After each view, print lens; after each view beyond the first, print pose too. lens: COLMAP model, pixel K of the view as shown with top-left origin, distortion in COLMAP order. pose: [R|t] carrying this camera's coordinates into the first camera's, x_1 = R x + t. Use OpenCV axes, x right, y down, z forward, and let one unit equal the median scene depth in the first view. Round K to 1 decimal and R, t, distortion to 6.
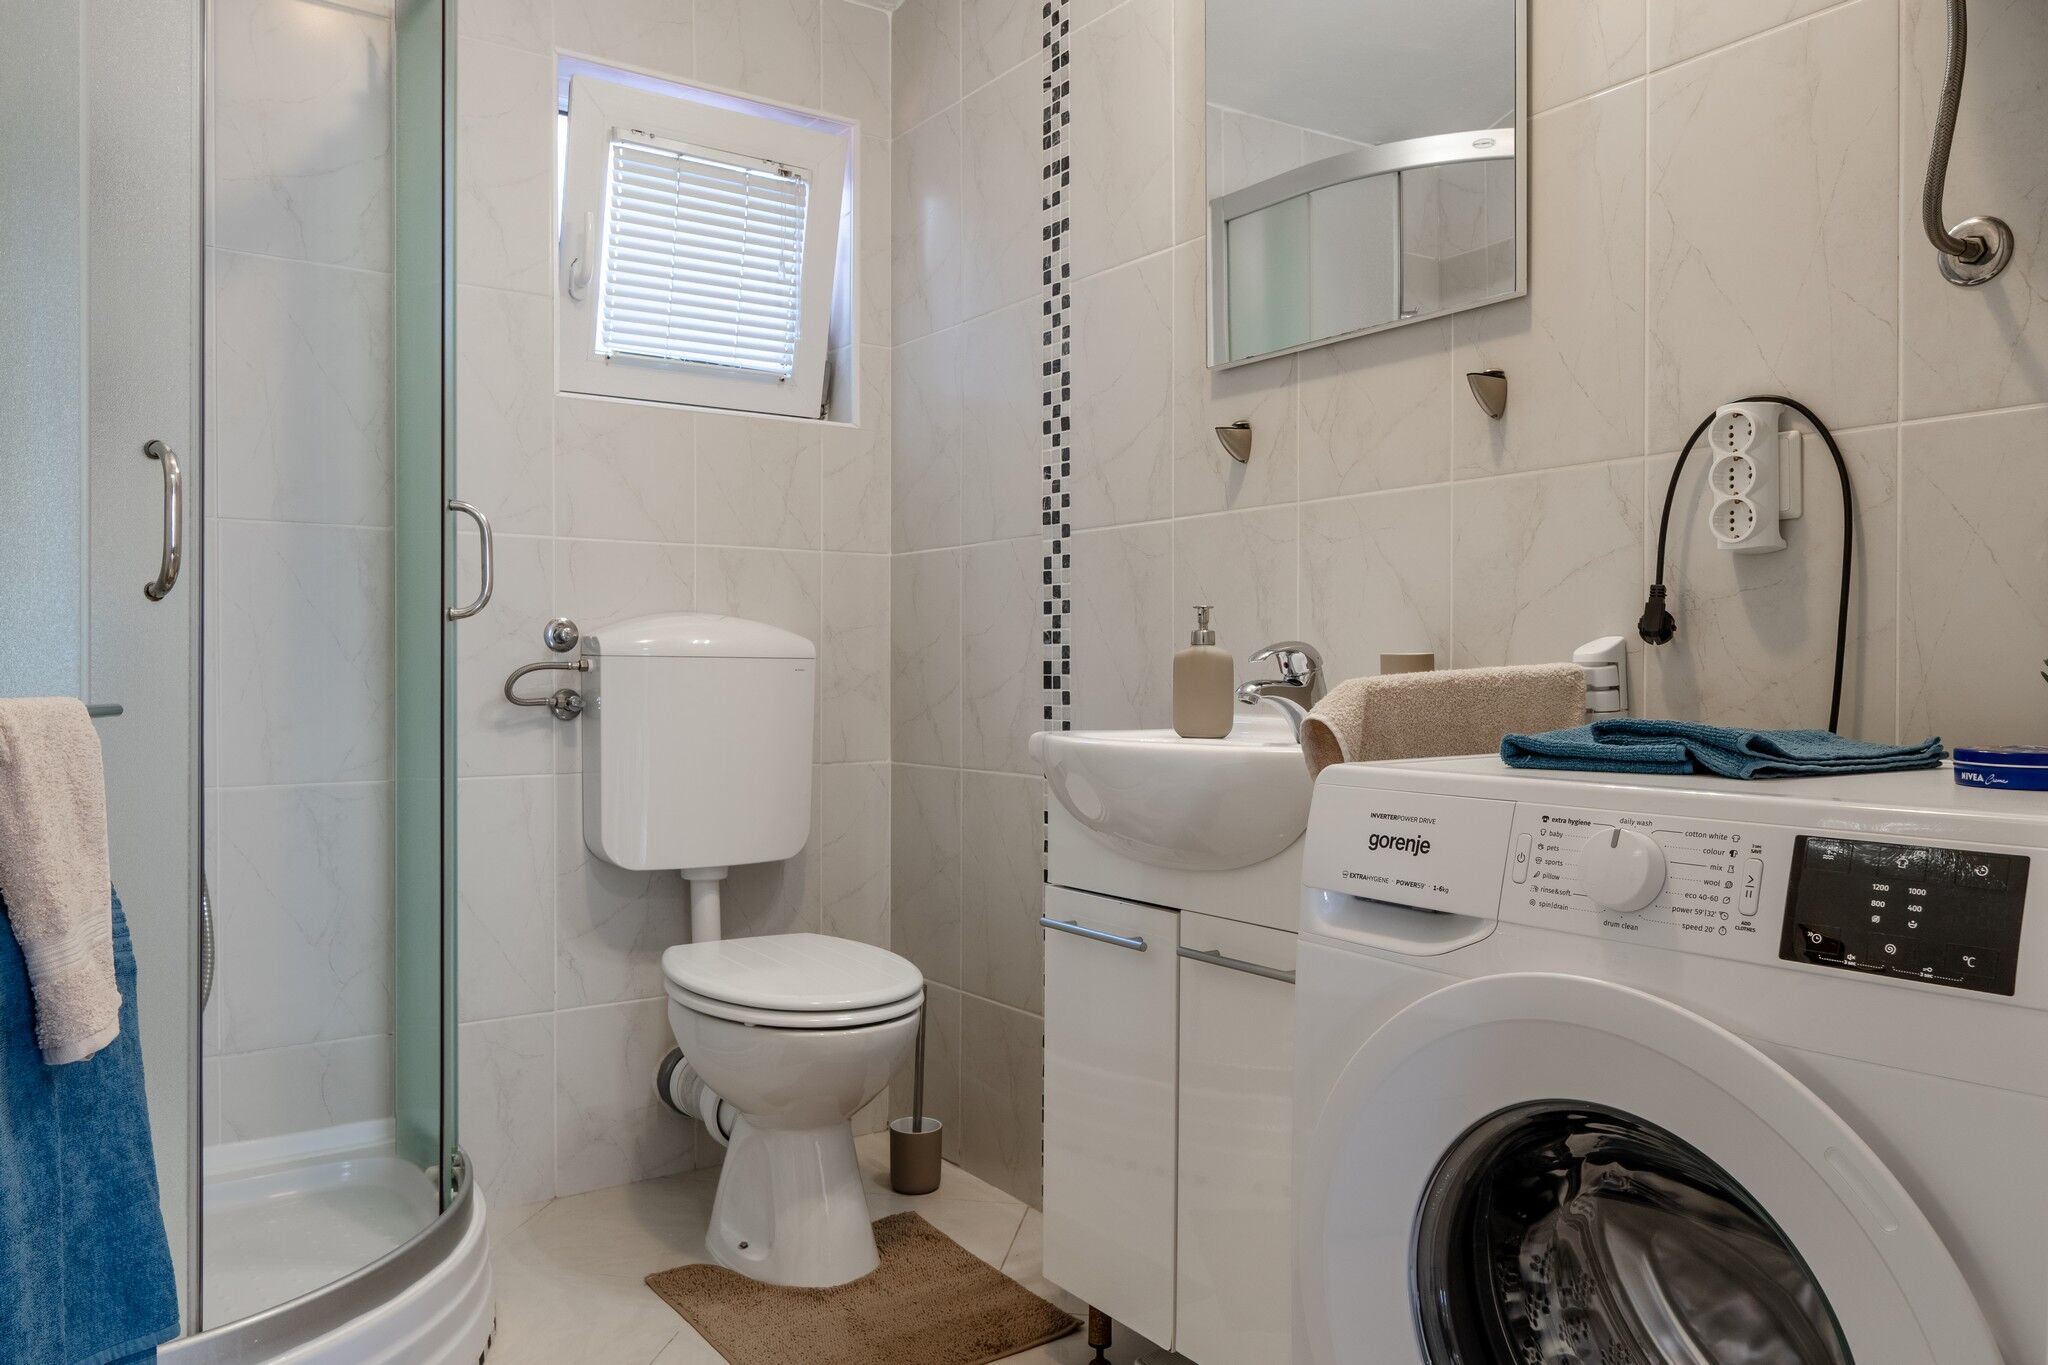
lens RADIAL K [[1446.9, 0, 1024.0], [0, 1446.9, 682.5], [0, 0, 1]] dist [0.003750, -0.000594]
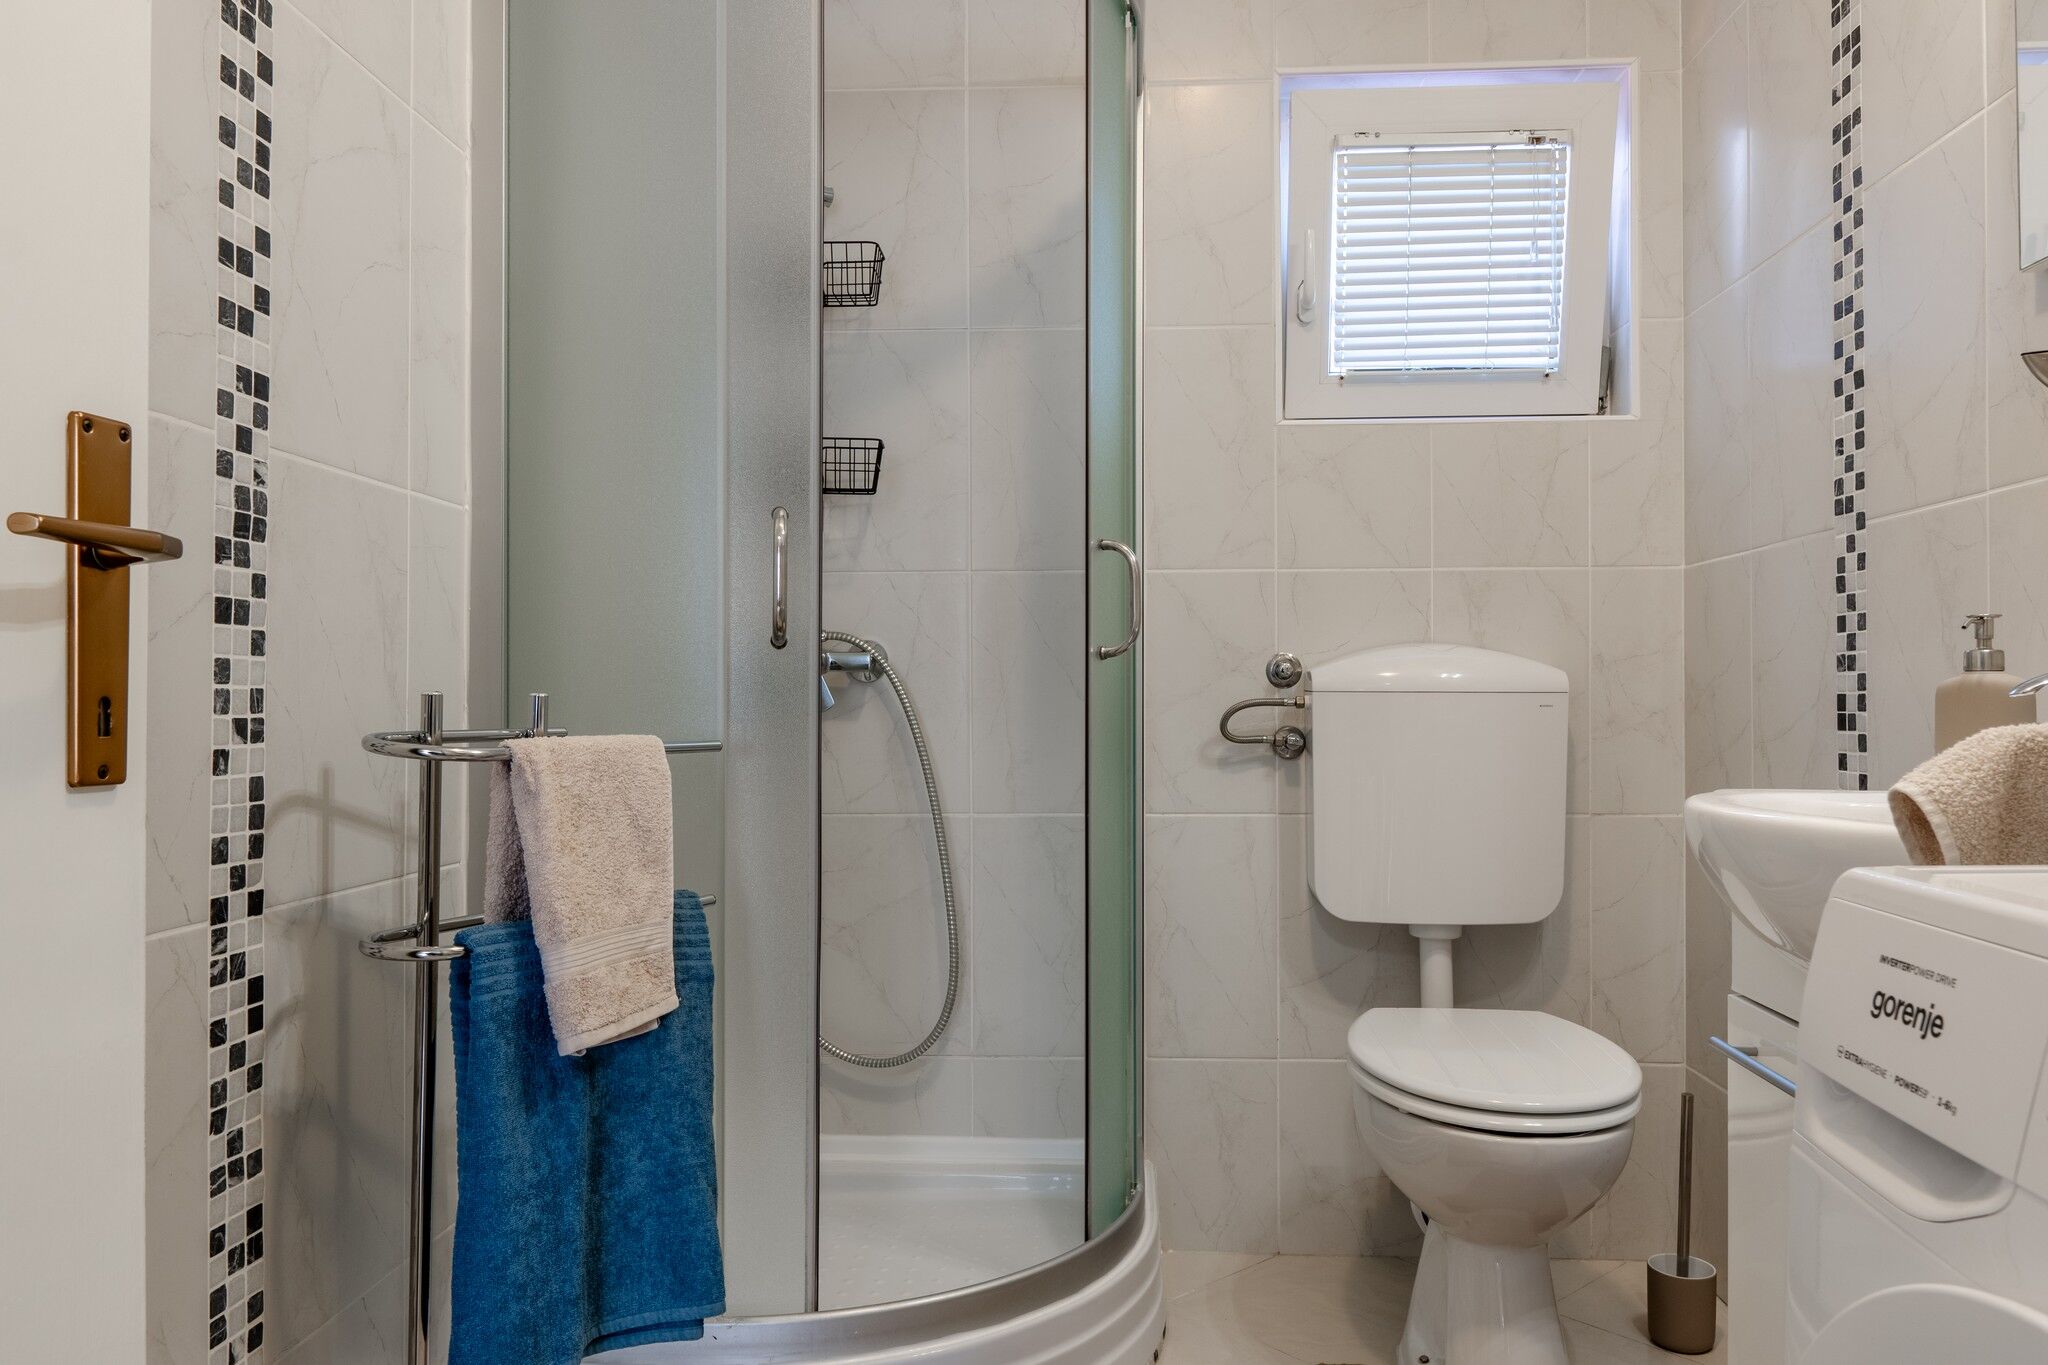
lens RADIAL K [[1444.0, 0, 1059.9], [0, 1444.0, 692.7], [0, 0, 1]] dist [0.003825, -0.001800]
pose [[0.789919, -0.007249, -0.613168, 0.158955], [-0.001699, 0.999900, -0.014010, -0.004220], [0.613209, 0.012108, 0.789828, 0.150006]]
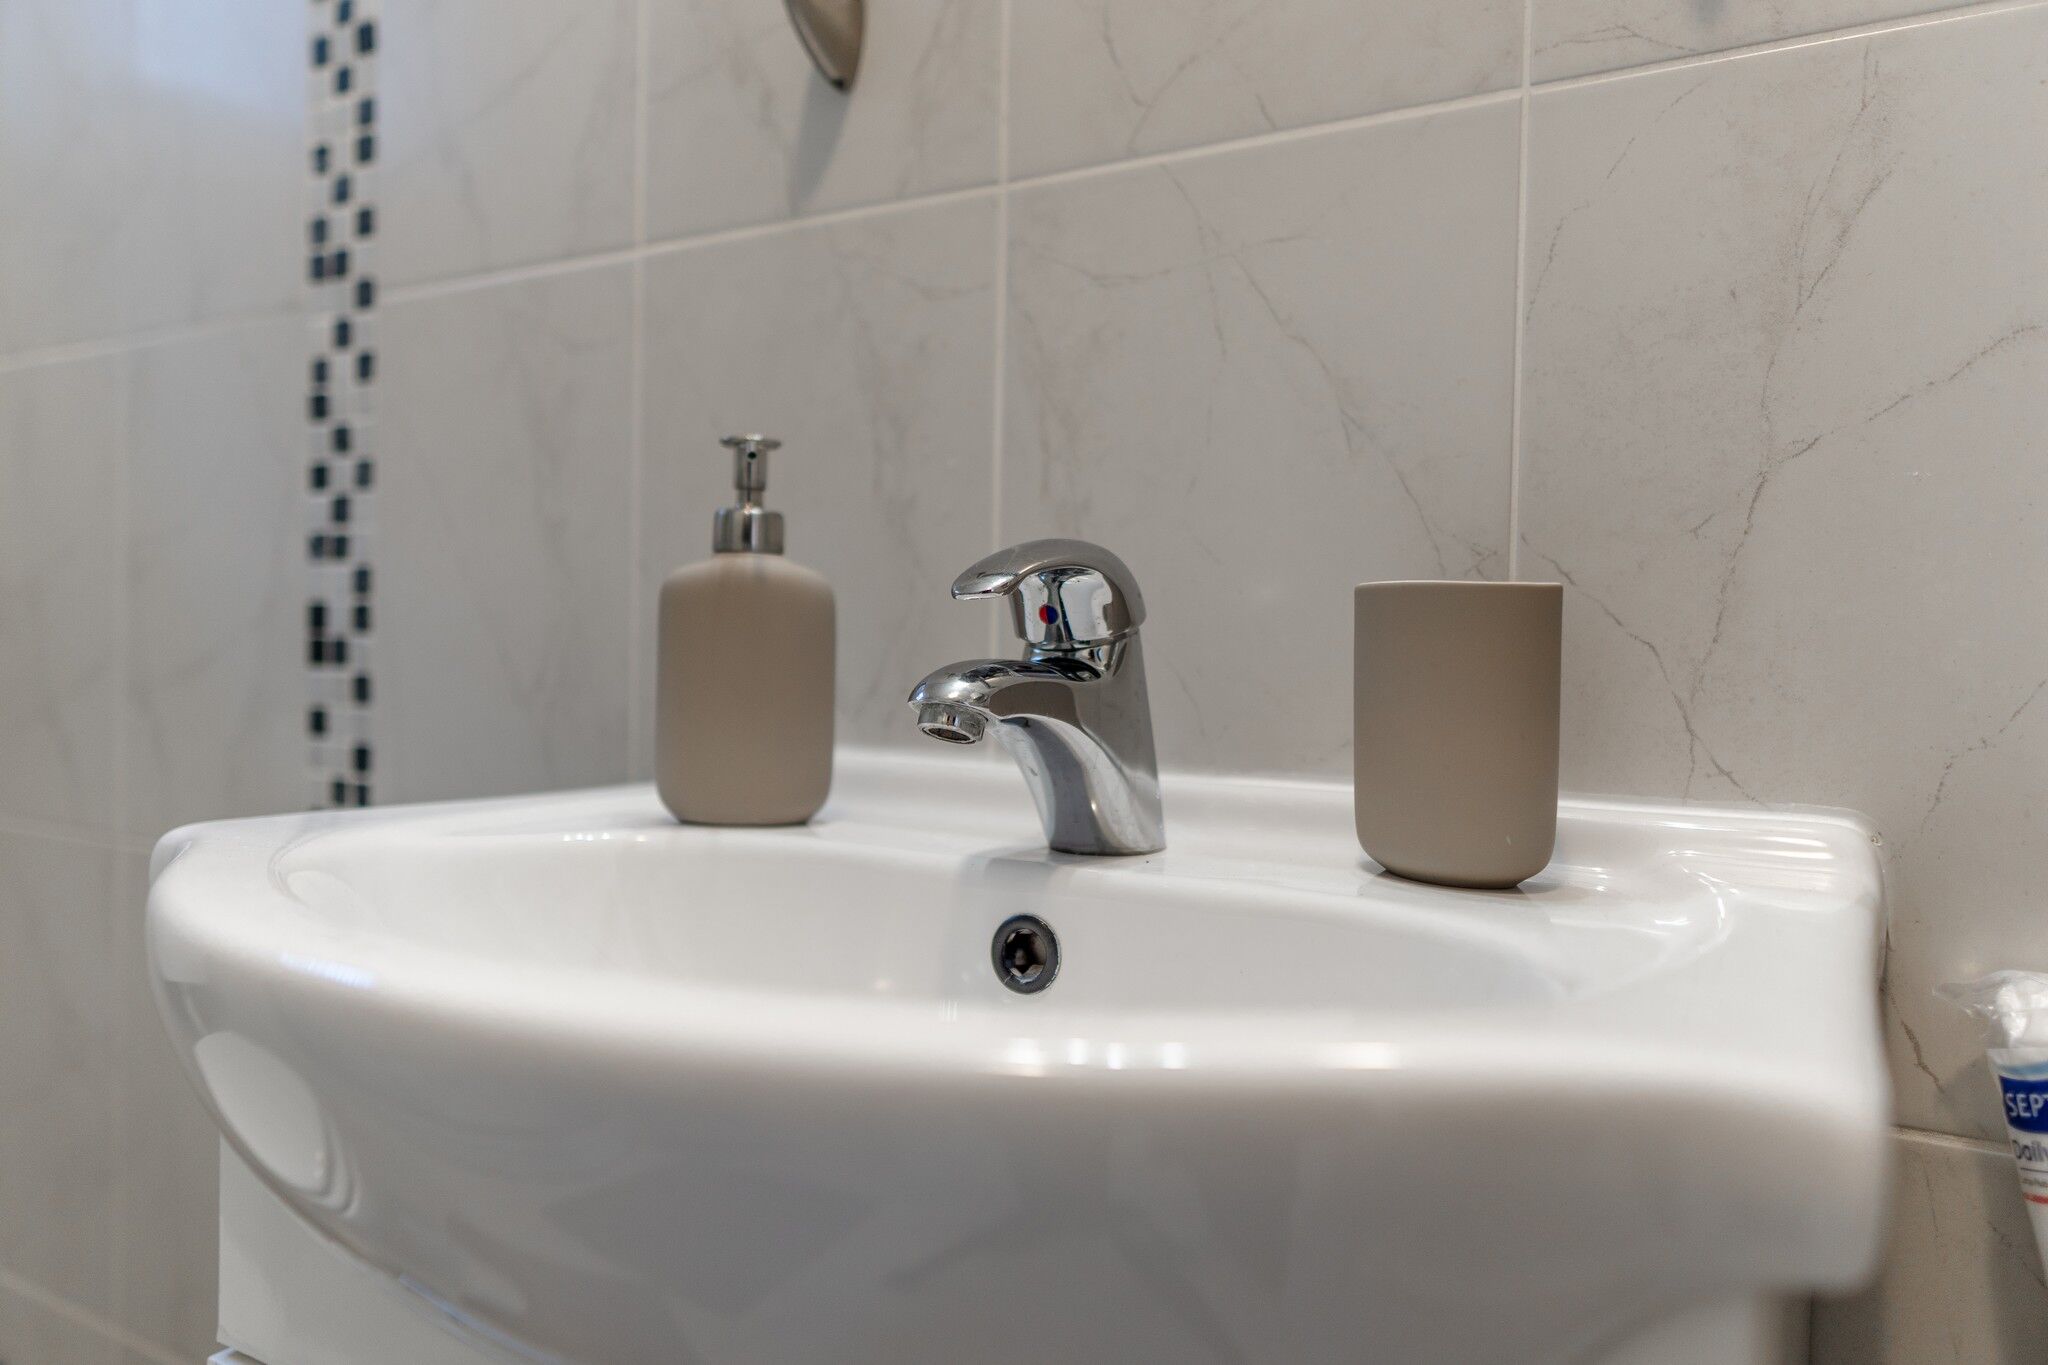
lens RADIAL K [[1446.9, 0, 1024.0], [0, 1446.9, 682.5], [0, 0, 1]] dist [0.003750, -0.000594]
pose [[0.917062, 0.009260, 0.398638, 0.037588], [-0.017050, 0.999727, 0.016001, -0.001392], [-0.398381, -0.021471, 0.916969, 0.527659]]
